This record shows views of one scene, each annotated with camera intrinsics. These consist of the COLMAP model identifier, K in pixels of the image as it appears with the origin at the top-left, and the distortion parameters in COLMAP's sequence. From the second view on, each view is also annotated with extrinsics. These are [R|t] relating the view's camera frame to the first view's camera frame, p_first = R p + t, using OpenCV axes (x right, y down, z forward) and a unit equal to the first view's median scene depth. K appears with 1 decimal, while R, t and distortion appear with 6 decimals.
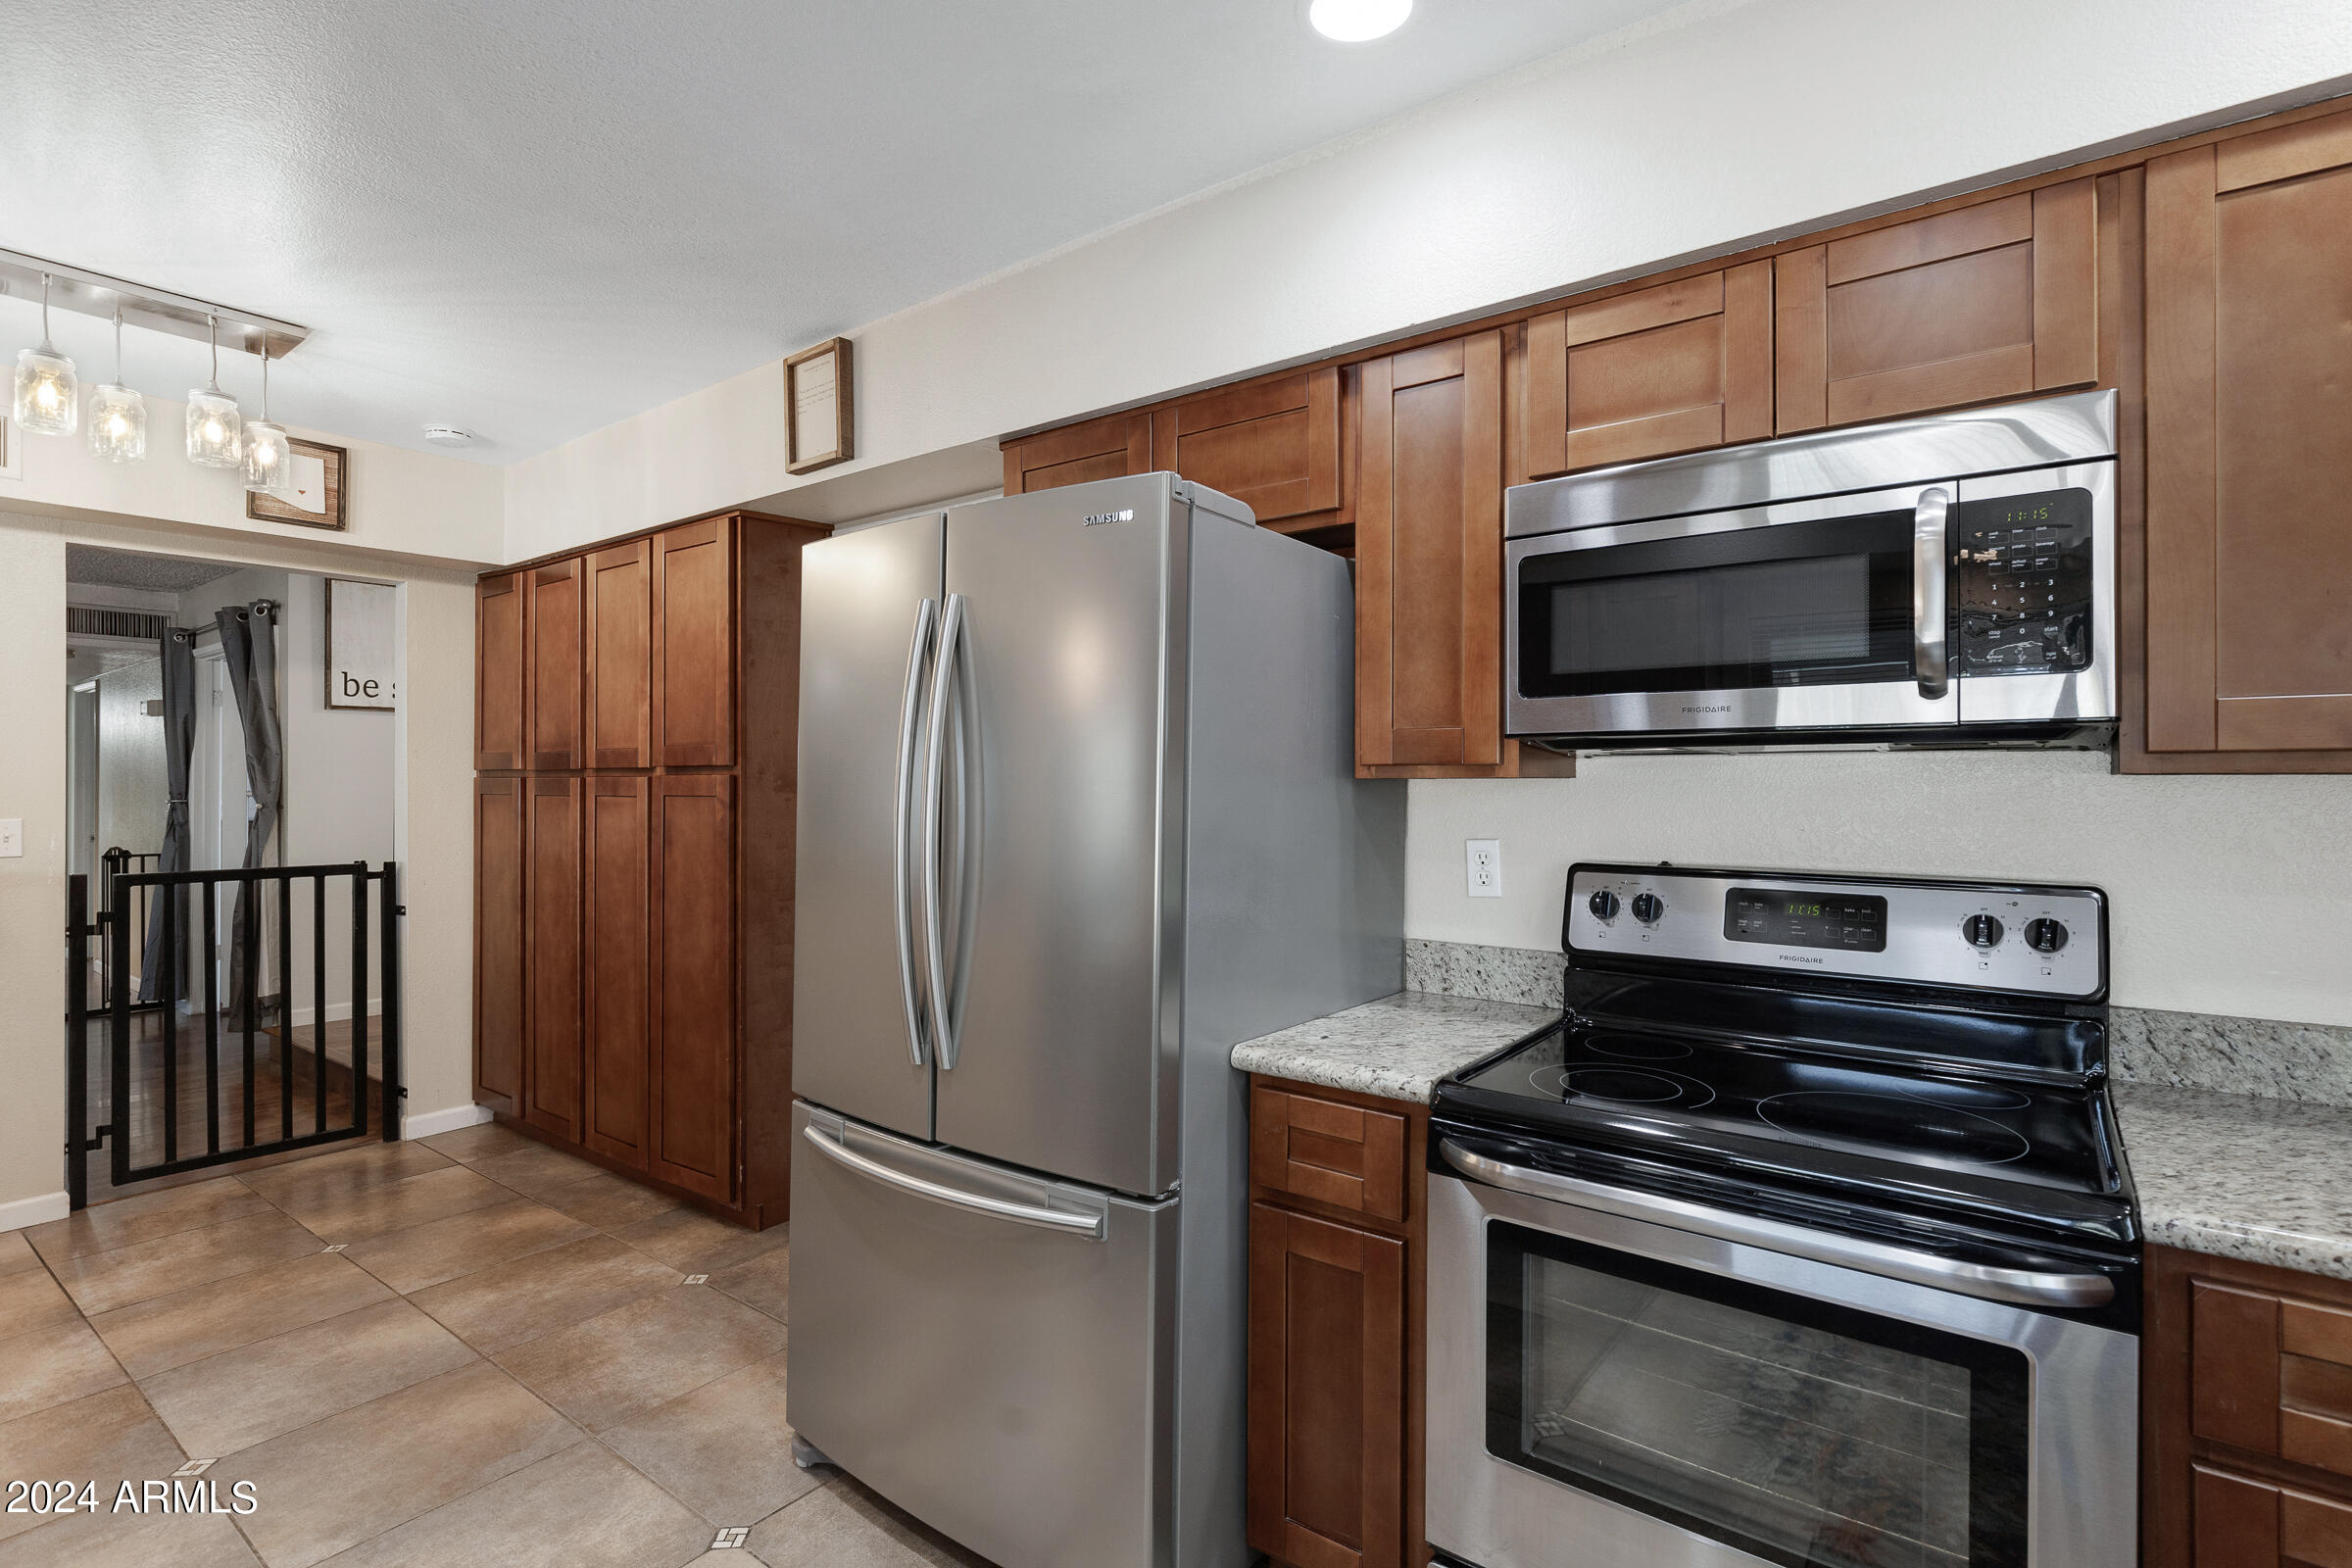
lens RADIAL K [[1123.0, 0, 1182.5], [0, 1123.0, 789.9], [0, 0, 1]] dist [0.005765, 0.000393]
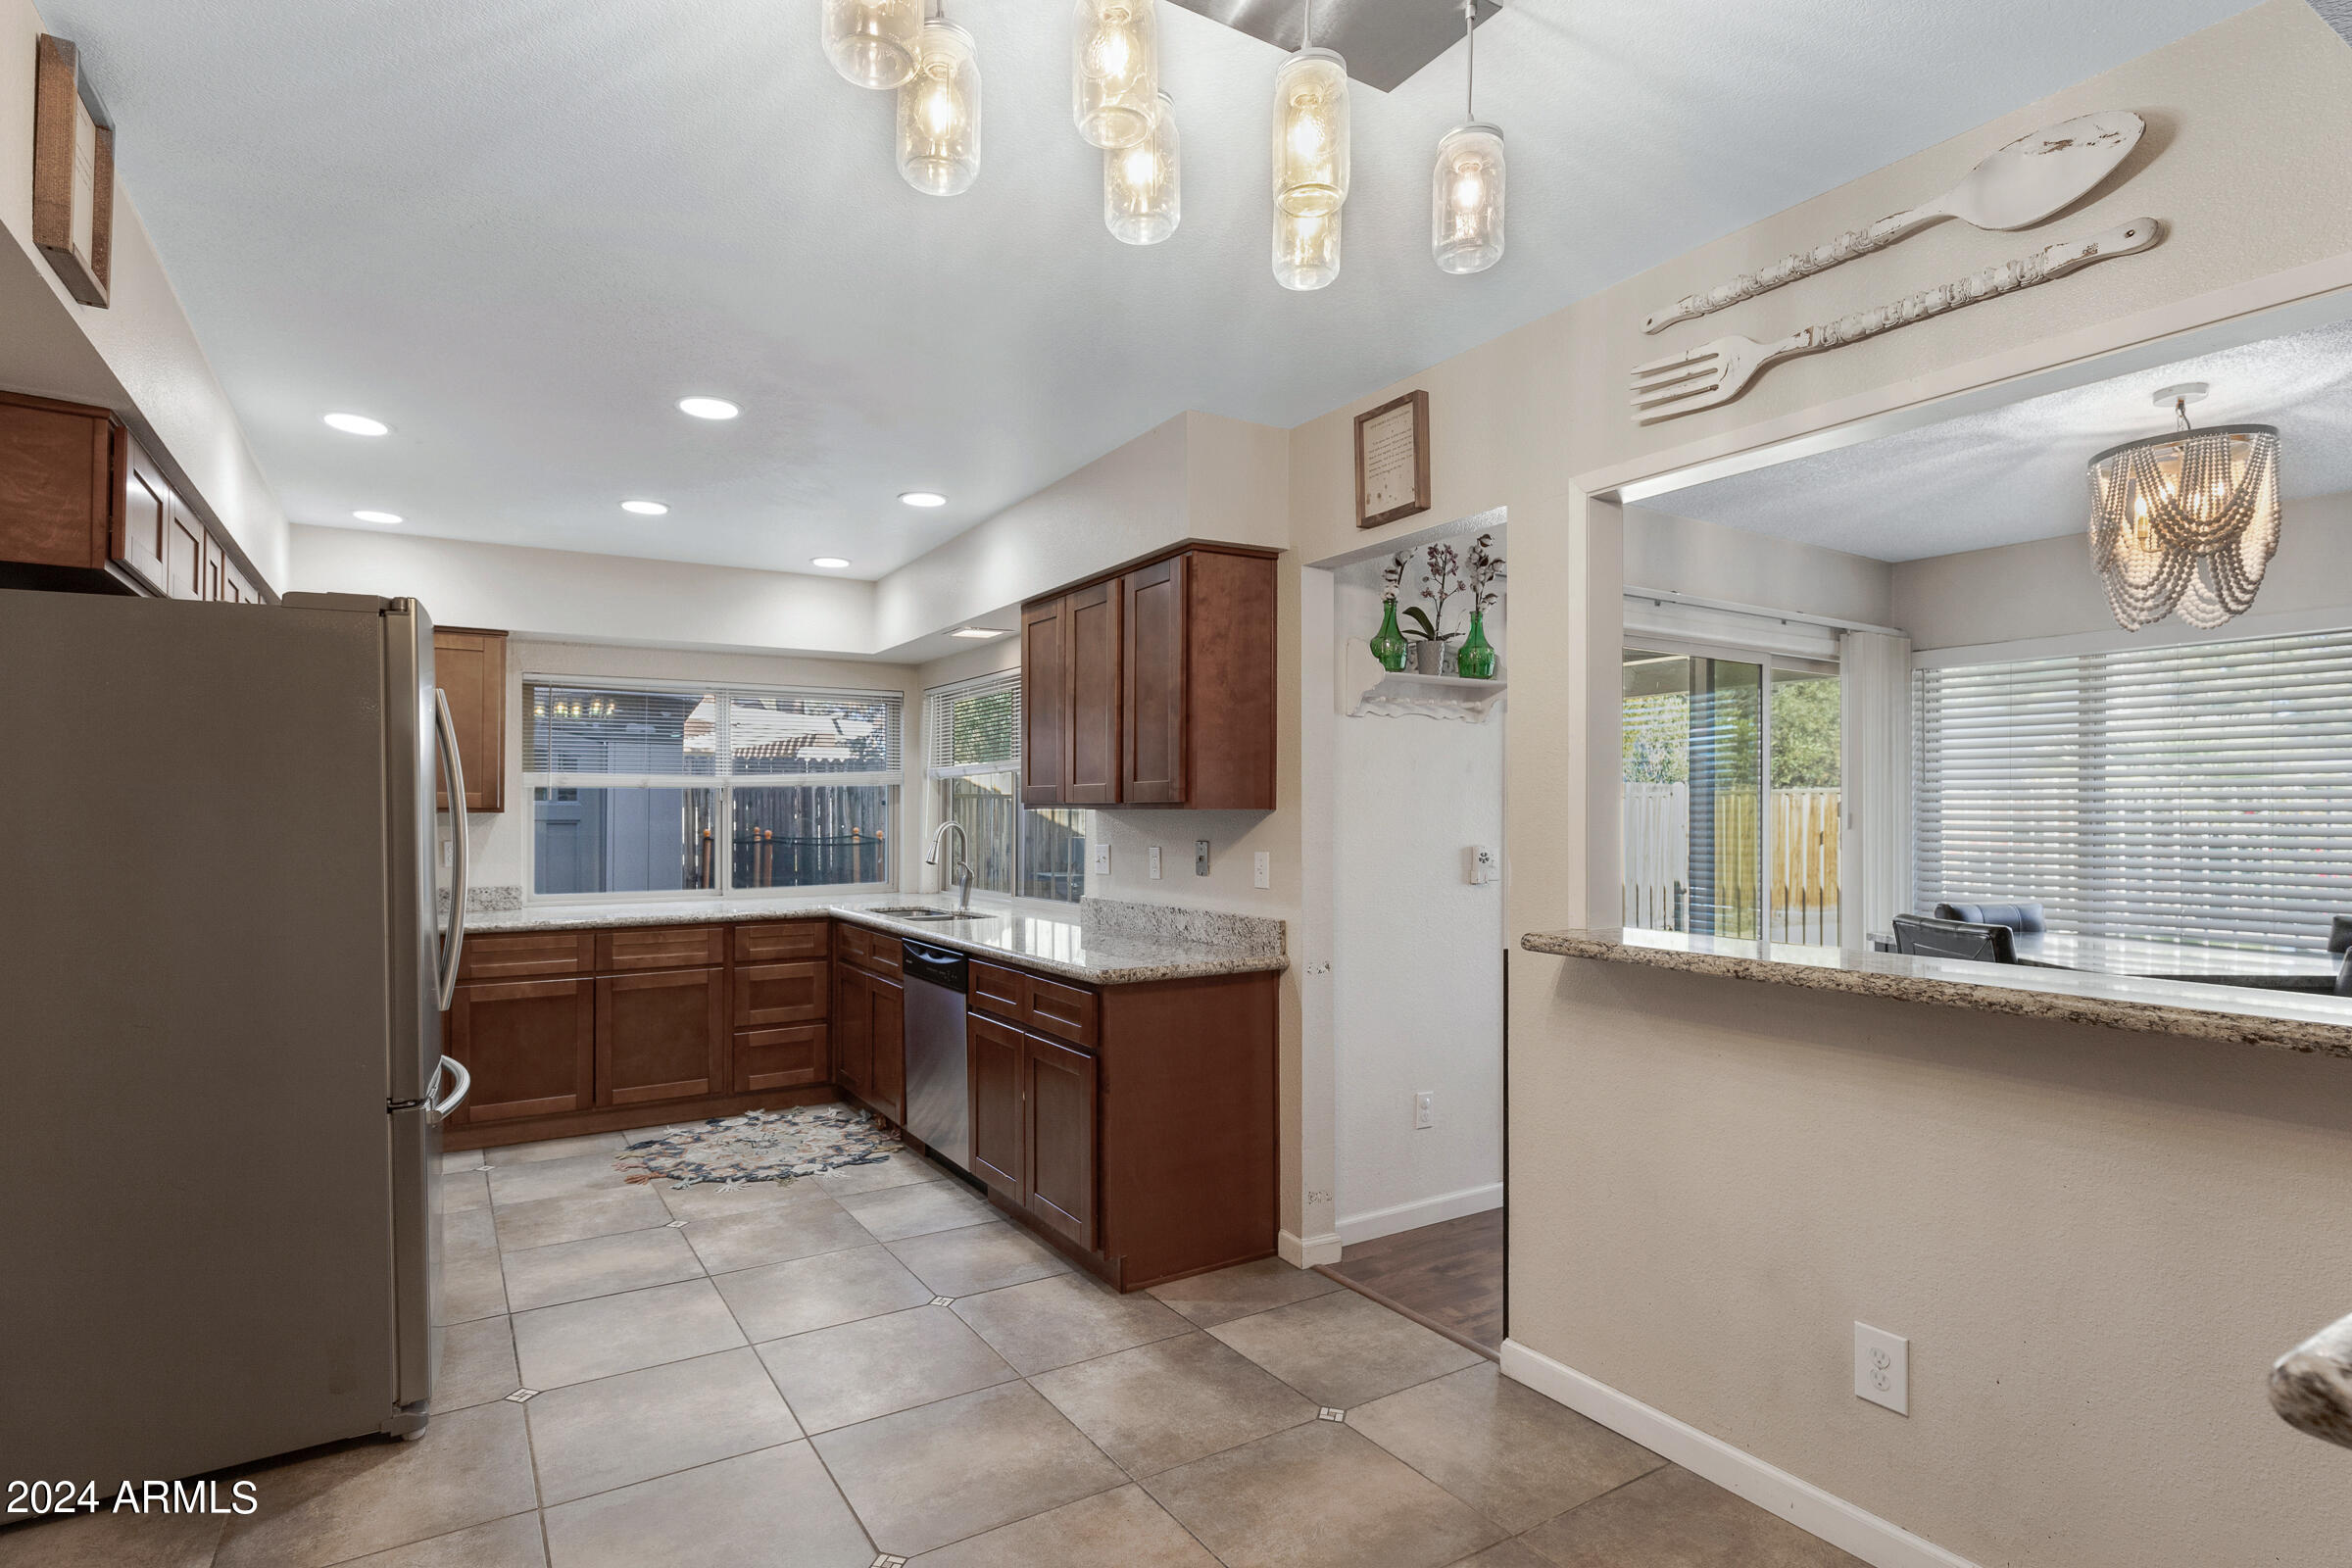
lens RADIAL K [[1151.1, 0, 1163.0], [0, 1151.1, 813.3], [0, 0, 1]] dist [0.005449, 0.000330]
pose [[-0.937204, -0.000721, 0.348781, -0.974109], [0.001279, 0.999984, 0.005505, -0.008813], [-0.348779, 0.005606, -0.937188, 1.240687]]
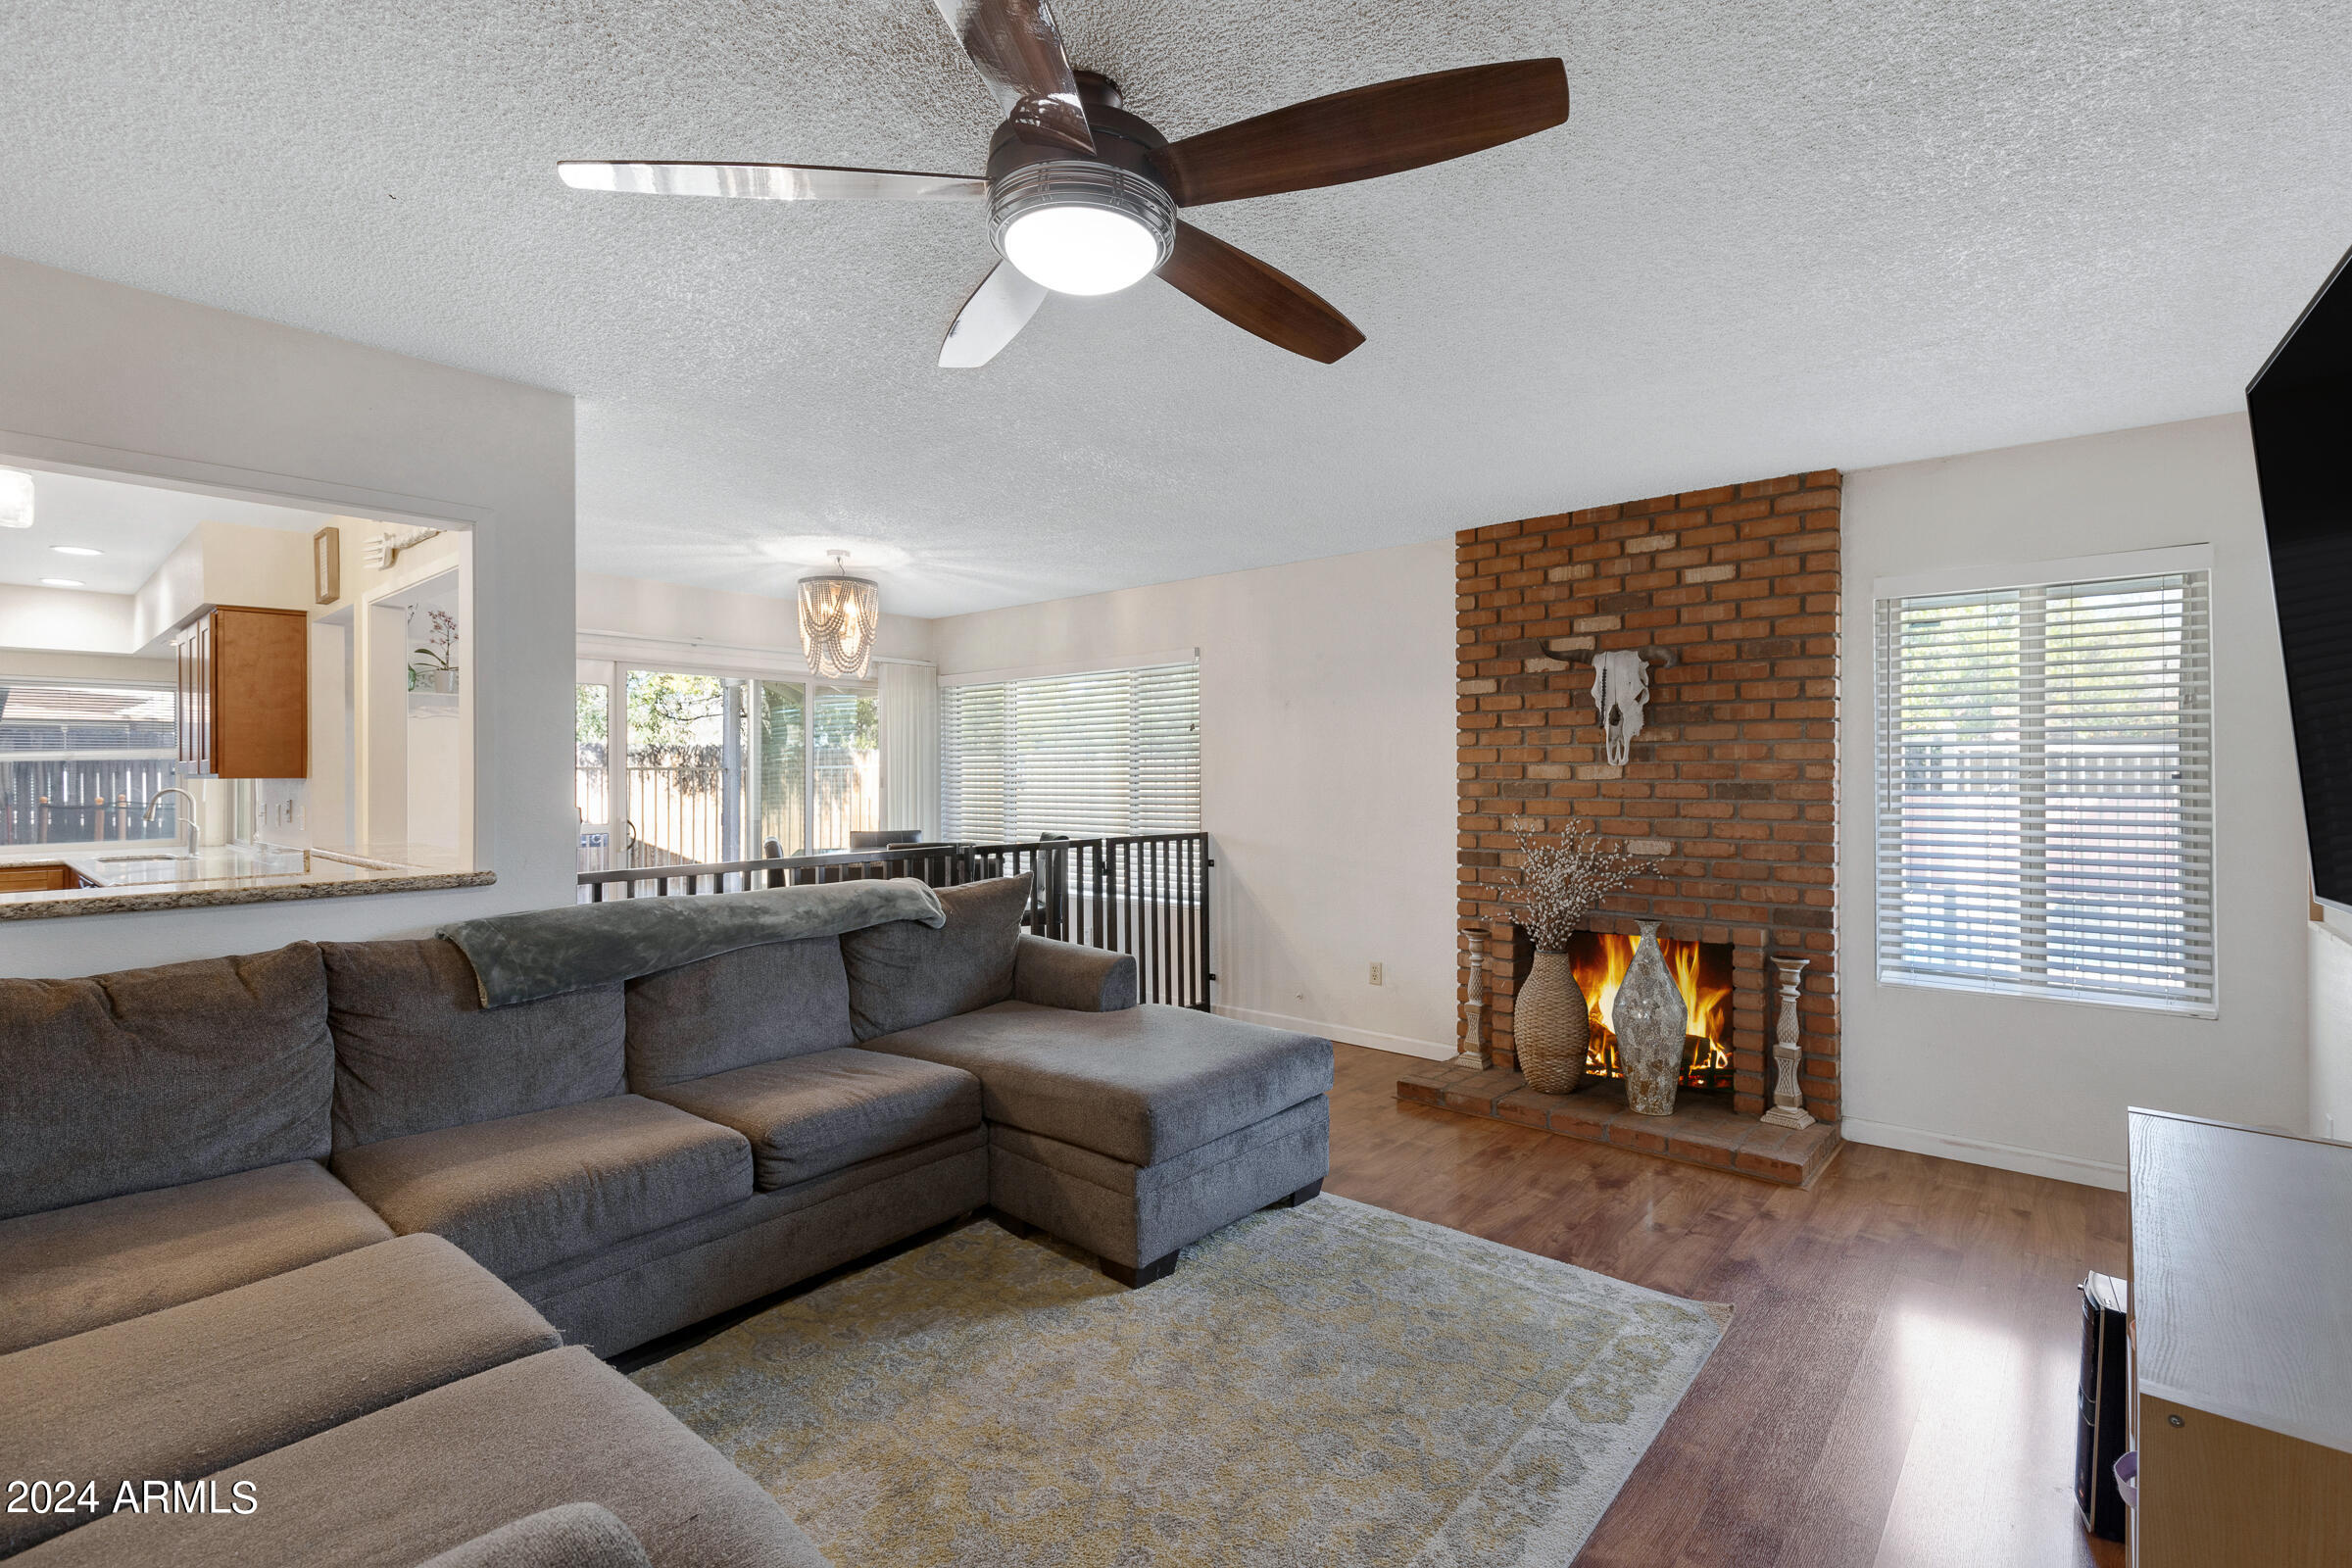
lens RADIAL K [[1065.7, 0, 1218.3], [0, 1065.7, 775.5], [0, 0, 1]] dist [0.007136, -0.001679]
pose [[-0.999032, 0.004441, 0.043764, -2.220271], [0.004735, 0.999967, 0.006618, -0.012614], [-0.043733, 0.006819, -0.999020, 1.747078]]
